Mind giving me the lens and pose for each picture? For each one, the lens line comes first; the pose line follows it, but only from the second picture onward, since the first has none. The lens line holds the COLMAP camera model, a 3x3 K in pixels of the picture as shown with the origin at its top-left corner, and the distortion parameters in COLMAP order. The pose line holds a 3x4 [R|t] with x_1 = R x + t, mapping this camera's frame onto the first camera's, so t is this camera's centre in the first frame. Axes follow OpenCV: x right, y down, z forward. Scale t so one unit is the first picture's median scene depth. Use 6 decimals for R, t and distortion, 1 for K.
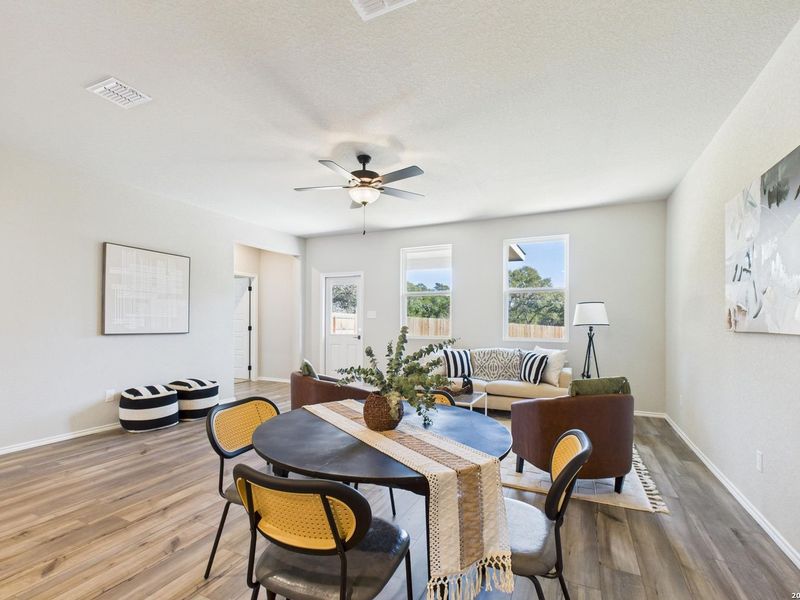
lens RADIAL K [[379.2, 0, 400.6], [0, 379.2, 322.0], [0, 0, 1]] dist [-0.000448, 0.000402]
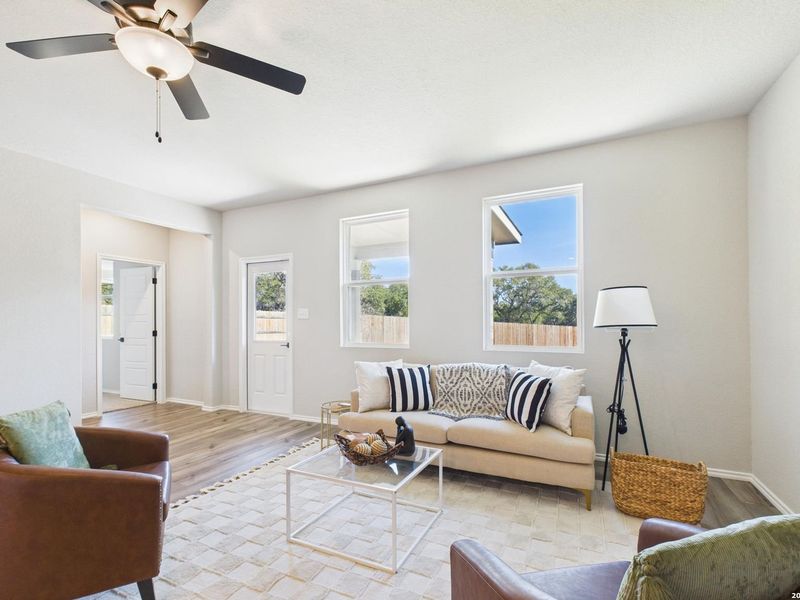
lens RADIAL K [[378.3, 0, 401.5], [0, 378.3, 321.4], [0, 0, 1]] dist [-0.000144, -0.000036]
pose [[0.999911, -0.009537, -0.009293, 0.155407], [0.009506, 0.999949, -0.003314, -0.000161], [0.009324, 0.003225, 0.999951, 0.394380]]
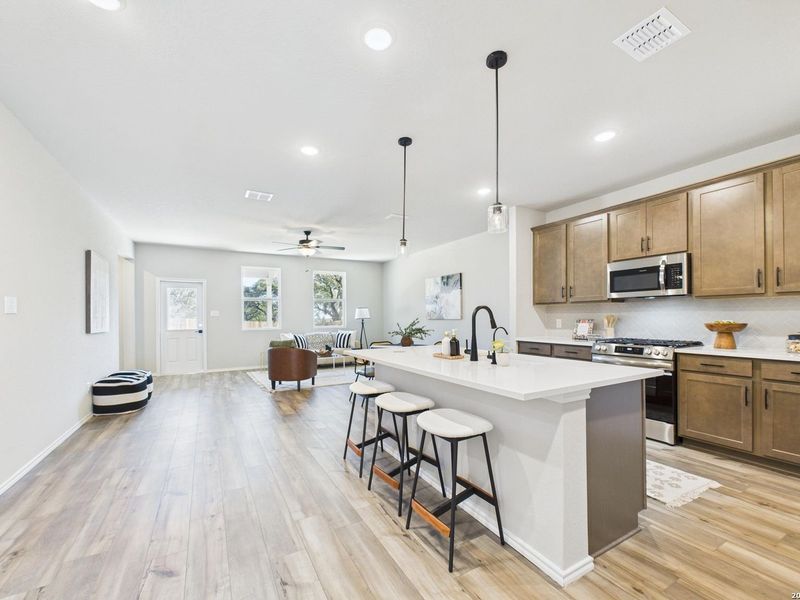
lens RADIAL K [[345.2, 0, 400.5], [0, 345.2, 317.2], [0, 0, 1]] dist [0.000987, -0.000049]
pose [[0.582317, -0.011174, 0.812885, -0.907450], [0.013578, 0.999900, 0.004017, -0.004290], [-0.812848, 0.008698, 0.582410, -0.283044]]
